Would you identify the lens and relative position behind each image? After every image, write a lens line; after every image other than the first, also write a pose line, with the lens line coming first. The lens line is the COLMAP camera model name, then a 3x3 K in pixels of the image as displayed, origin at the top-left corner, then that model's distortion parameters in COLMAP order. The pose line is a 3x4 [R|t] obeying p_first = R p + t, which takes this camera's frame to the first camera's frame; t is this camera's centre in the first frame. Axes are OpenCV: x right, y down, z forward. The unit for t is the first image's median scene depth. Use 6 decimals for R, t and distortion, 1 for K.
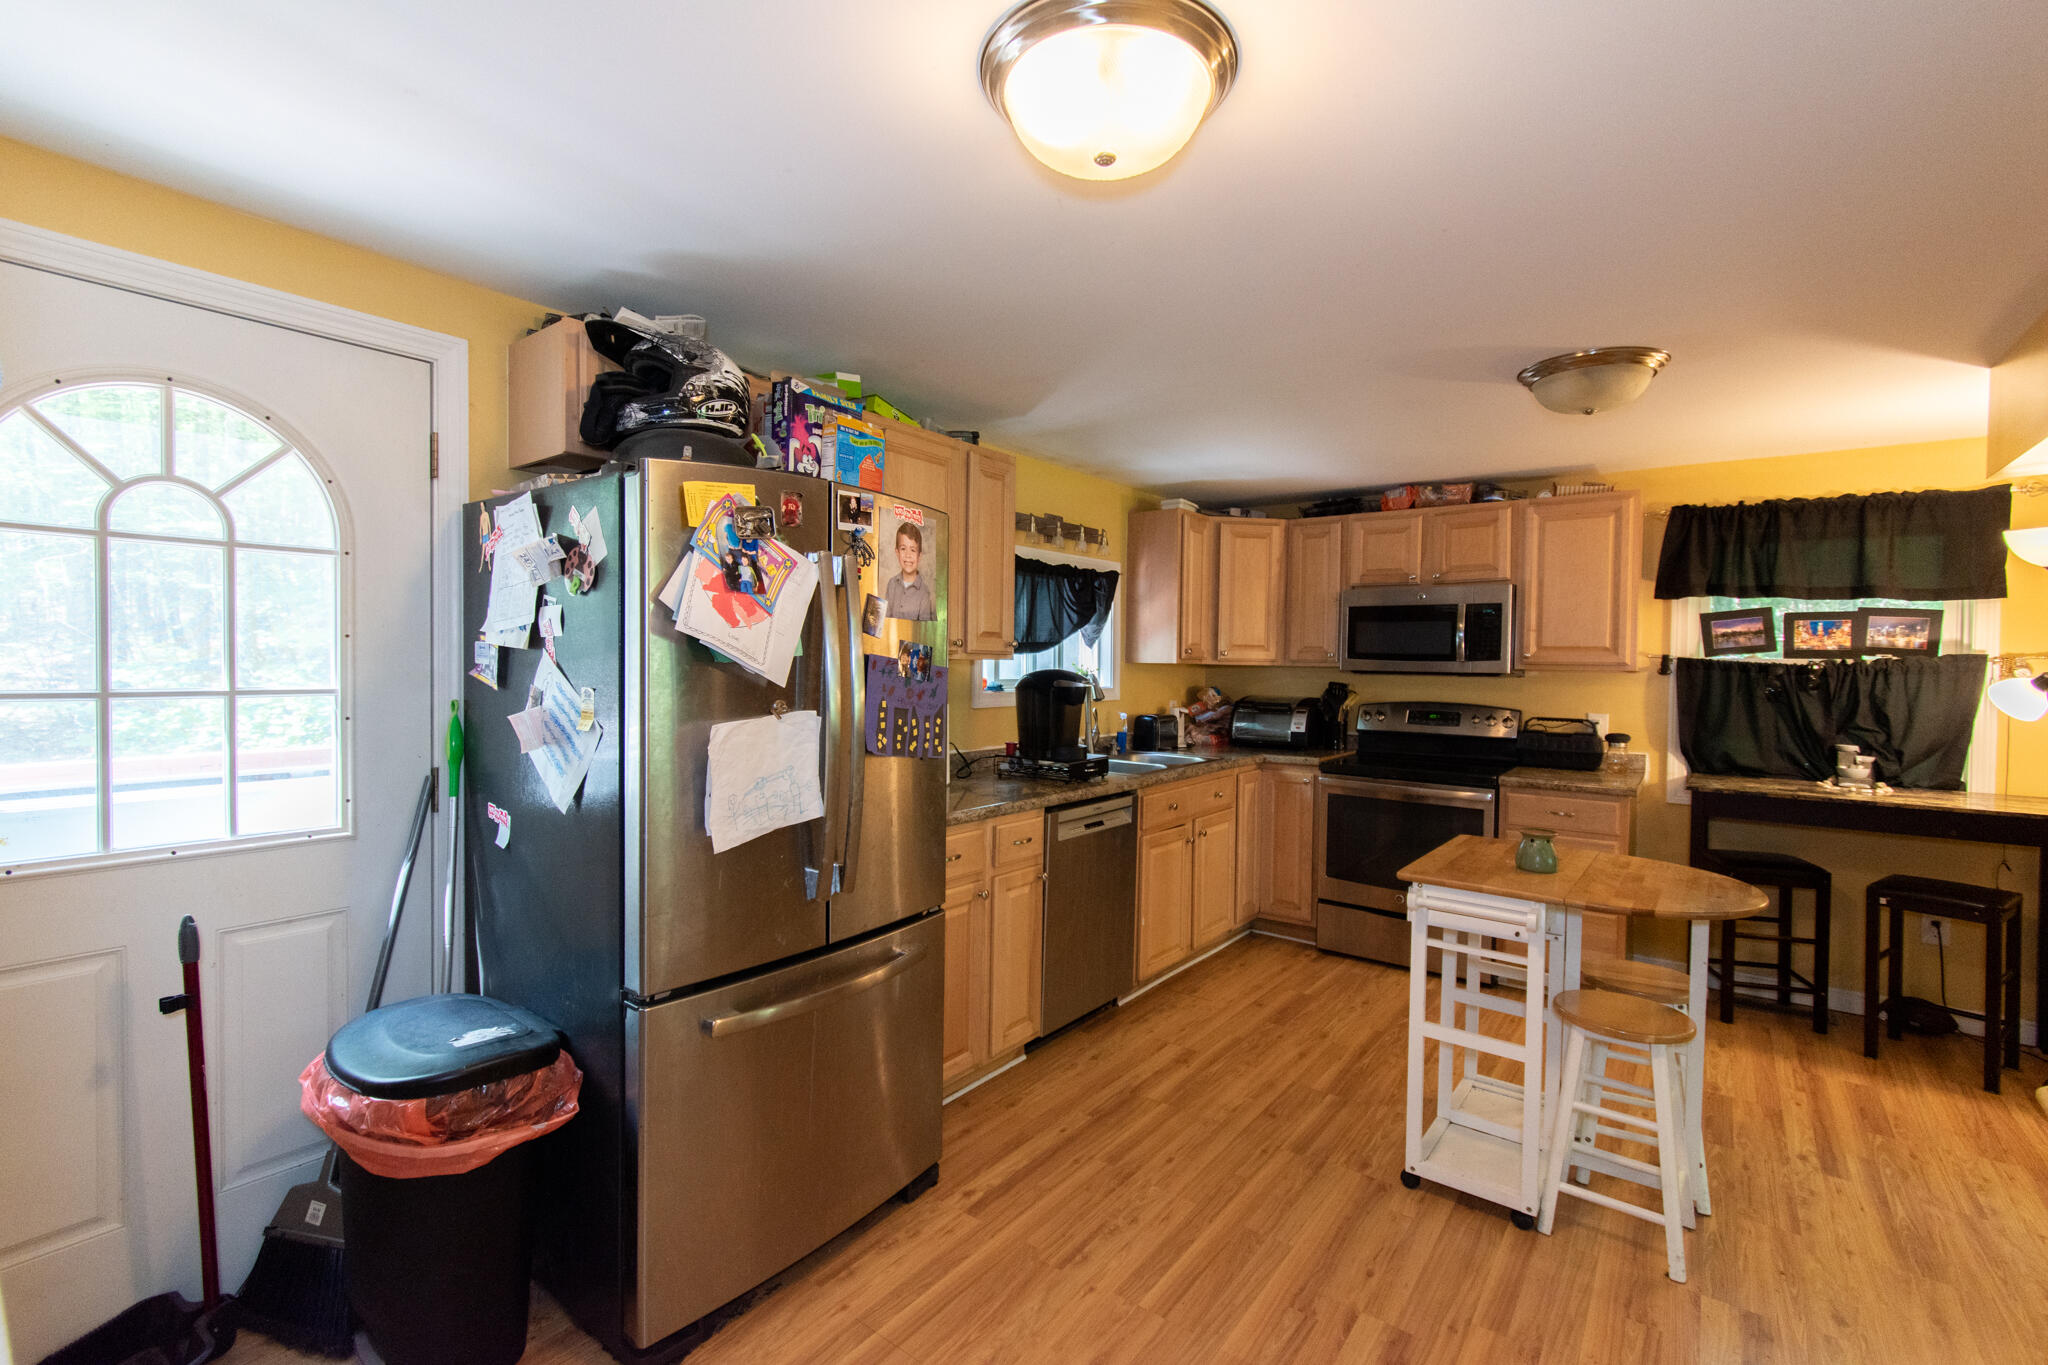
lens RADIAL K [[901.1, 0, 1024.0], [0, 901.1, 682.5], [0, 0, 1]] dist [0.001115, 0.000317]
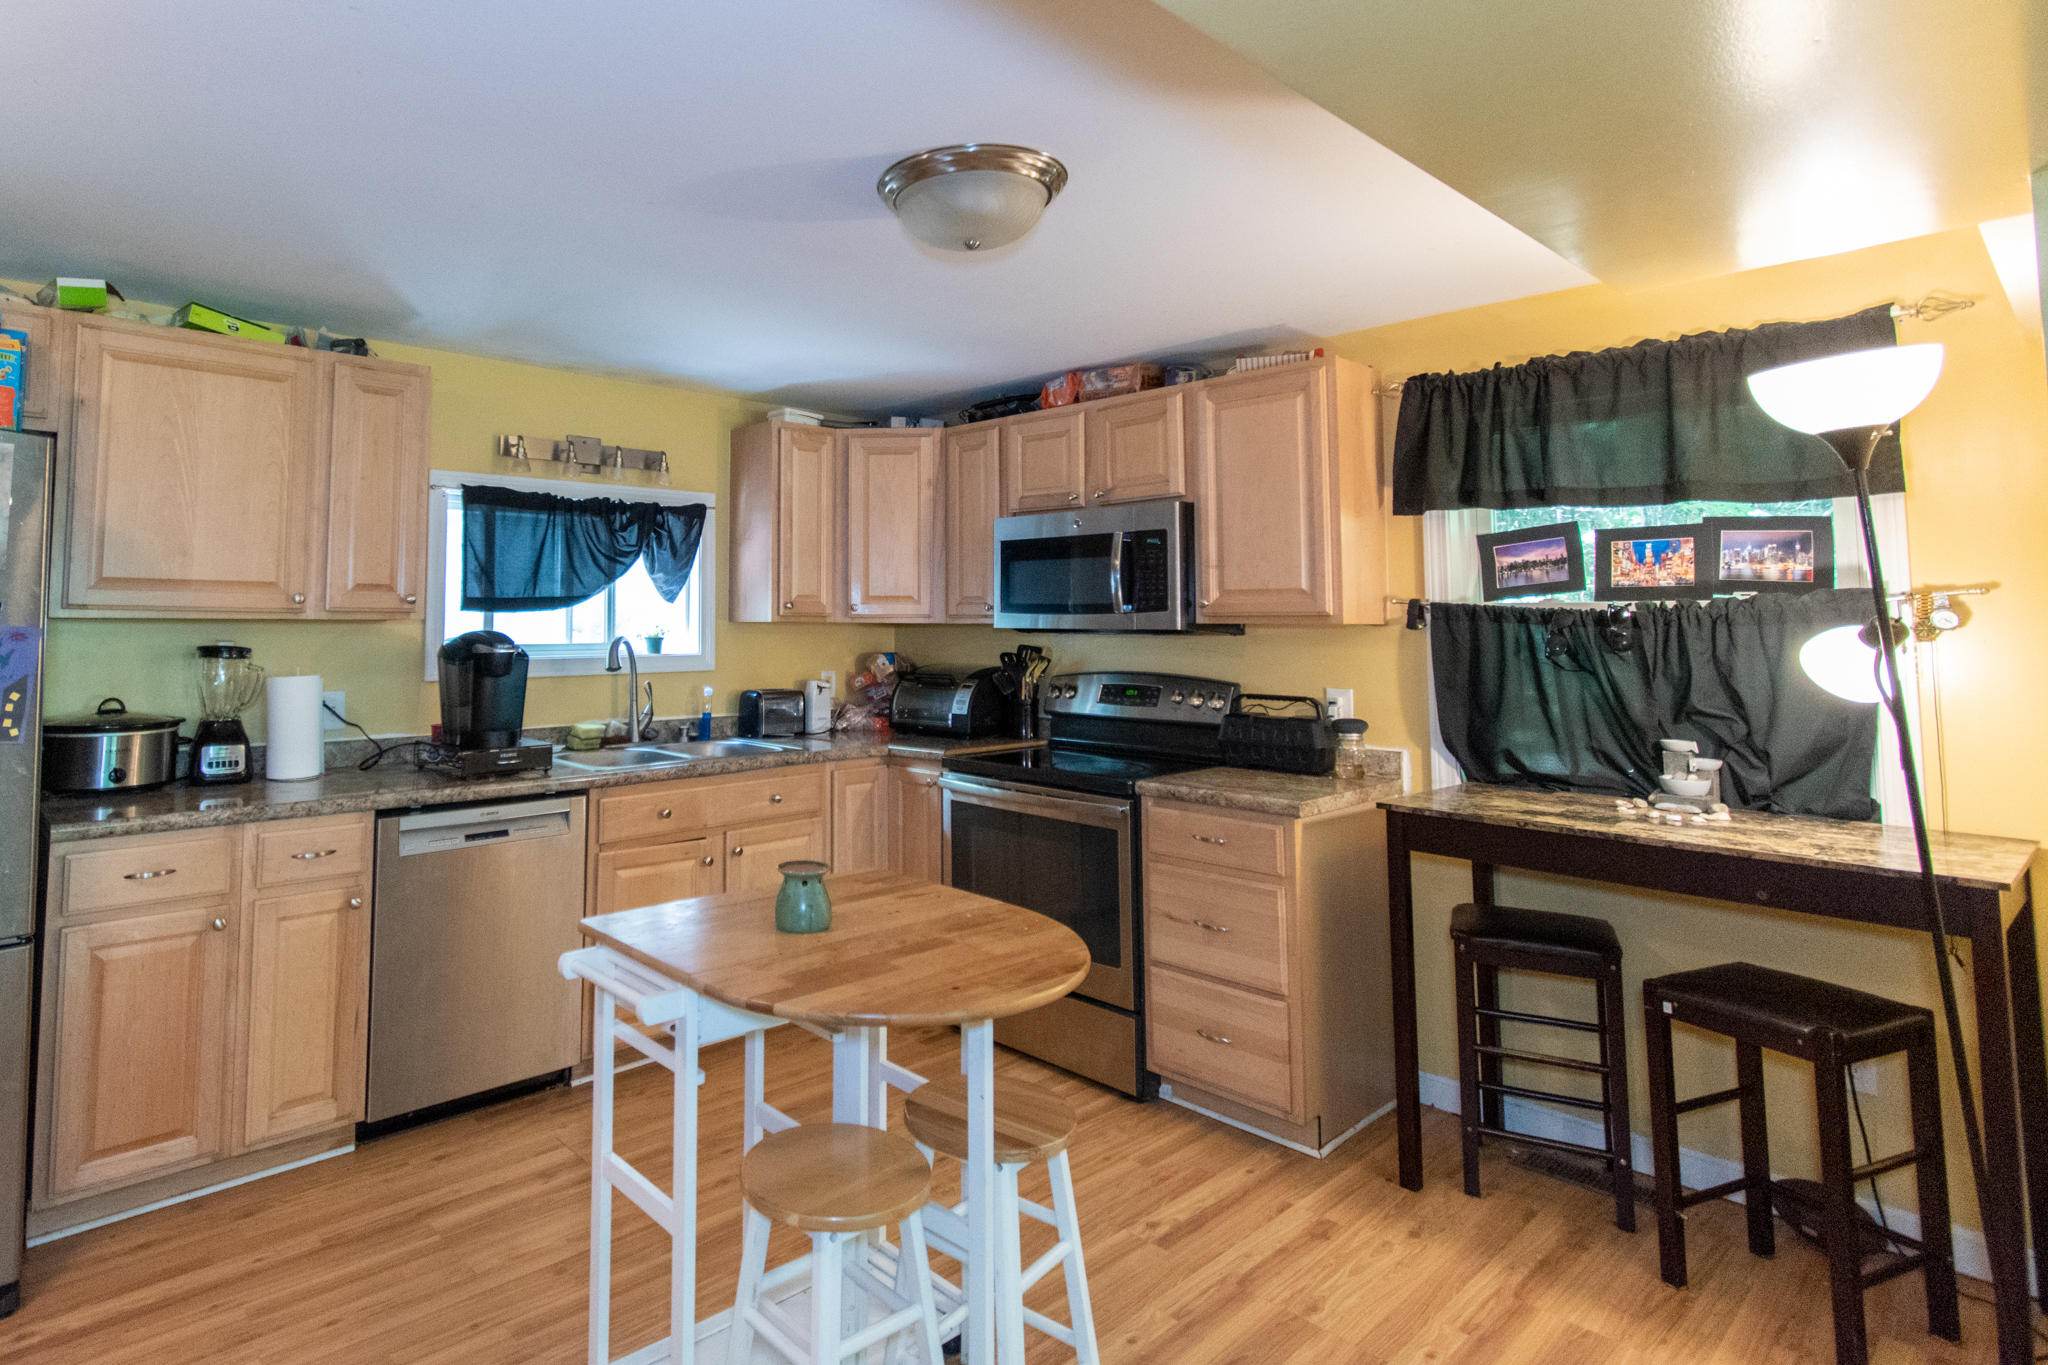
lens RADIAL K [[1076.0, 0, 1022.1], [0, 1076.0, 558.3], [0, 0, 1]] dist [0.000418, 0.001094]
pose [[0.974874, -0.026021, -0.221233, 0.617387], [0.006873, 0.996195, -0.086885, 0.006214], [0.222652, 0.083181, 0.971343, 0.172282]]
